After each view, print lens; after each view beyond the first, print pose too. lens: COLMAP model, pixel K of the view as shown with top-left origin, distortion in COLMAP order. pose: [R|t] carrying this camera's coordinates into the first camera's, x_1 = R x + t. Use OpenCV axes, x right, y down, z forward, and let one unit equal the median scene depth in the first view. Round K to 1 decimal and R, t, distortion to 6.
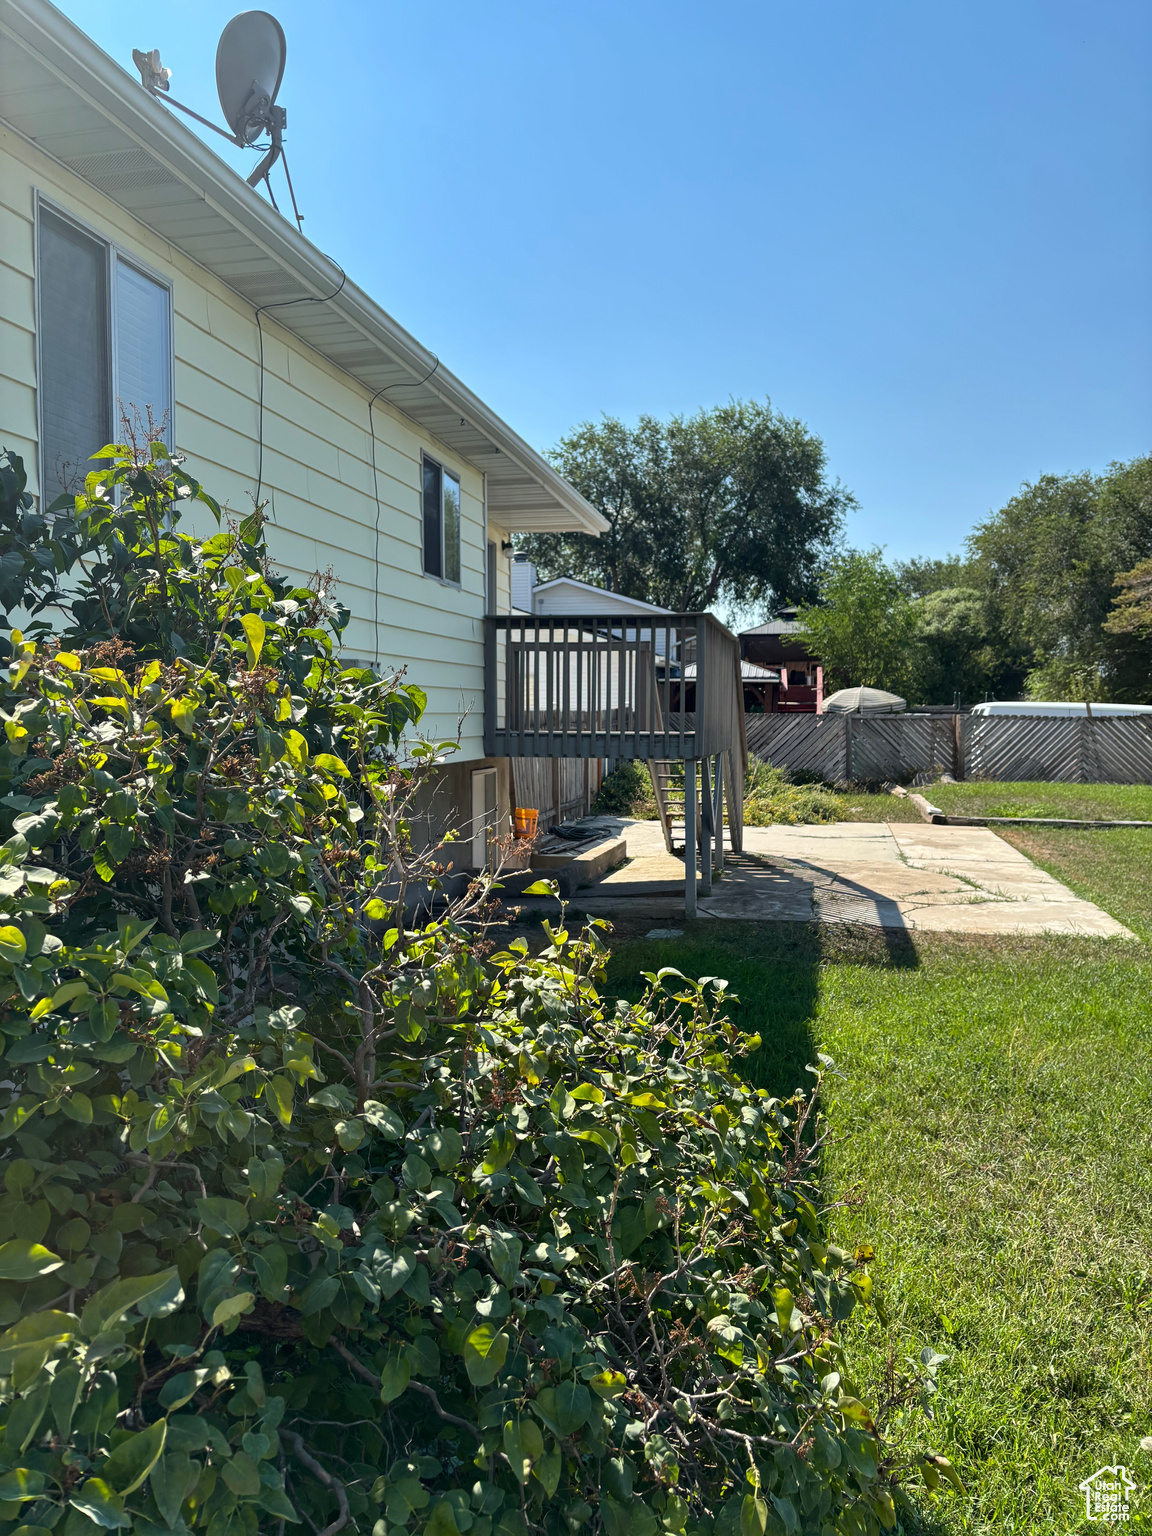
lens RADIAL K [[1154.6, 0, 576.2], [0, 1154.6, 767.0], [0, 0, 1]] dist [0.063374, -0.065729]
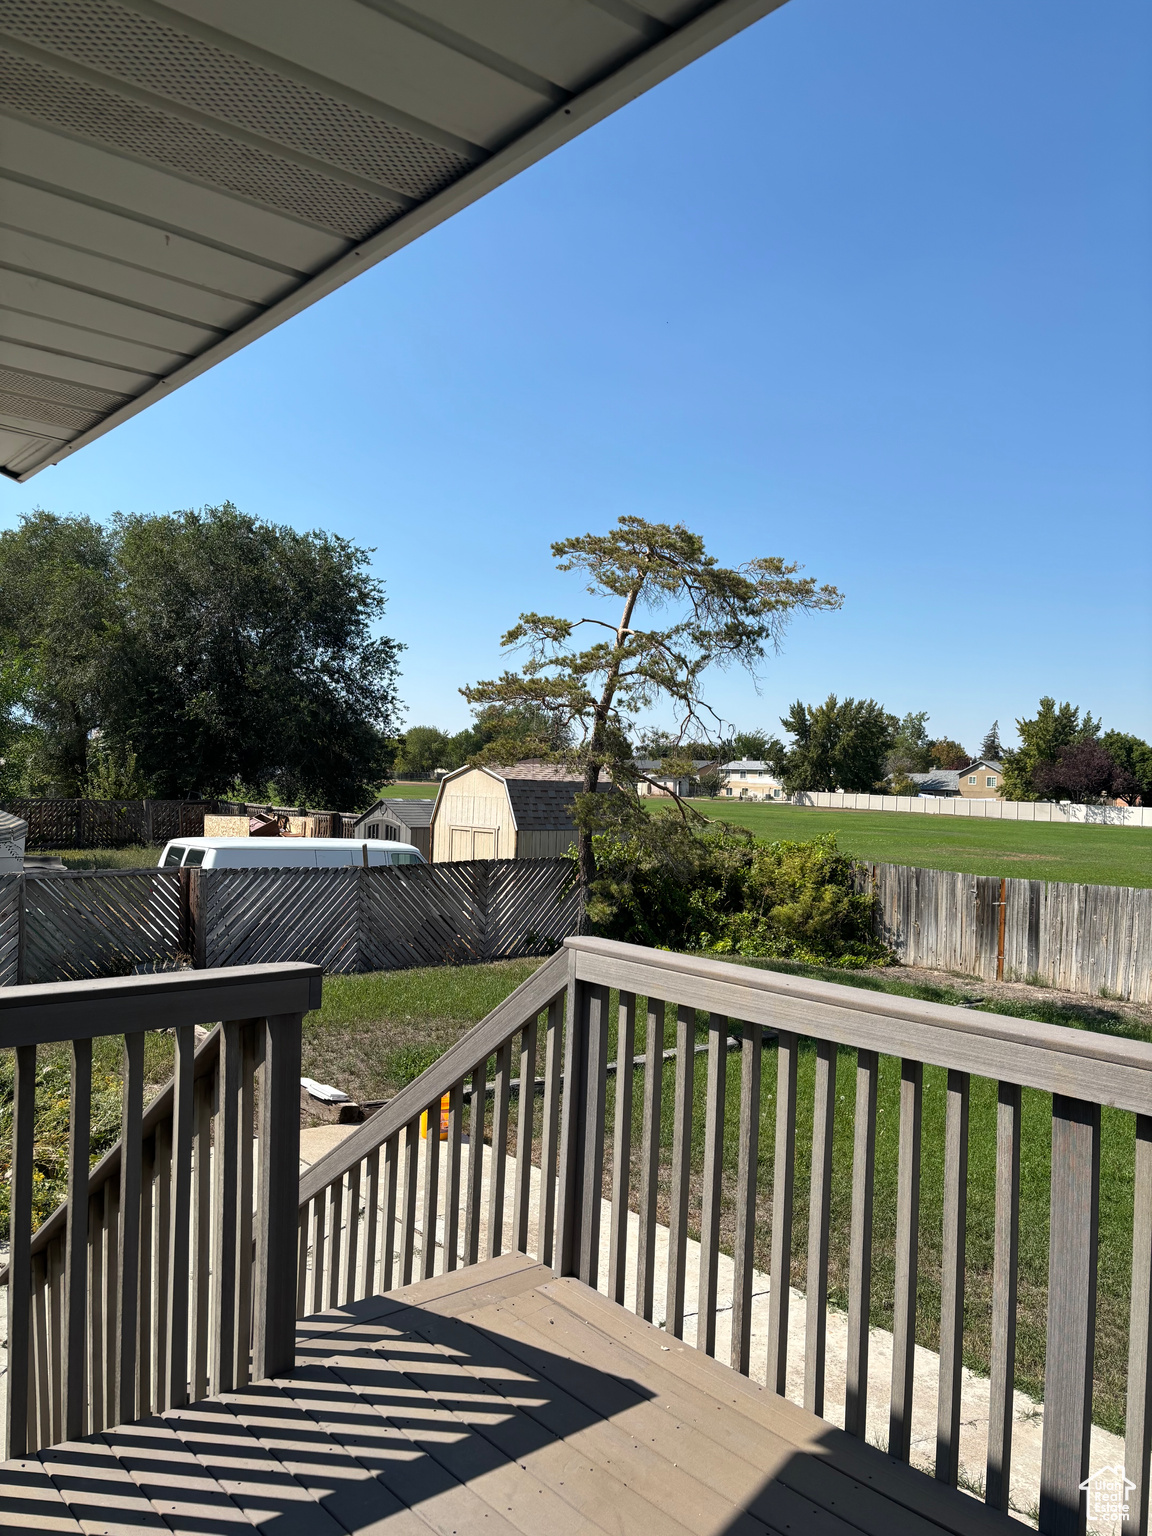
lens RADIAL K [[1154.6, 0, 576.8], [0, 1154.6, 774.4], [0, 0, 1]] dist [0.063374, -0.065729]
pose [[0.609106, 0.006105, 0.793065, -0.066588], [0.016886, 0.999644, -0.020664, -0.084011], [-0.792909, 0.025978, 0.608786, 0.430894]]
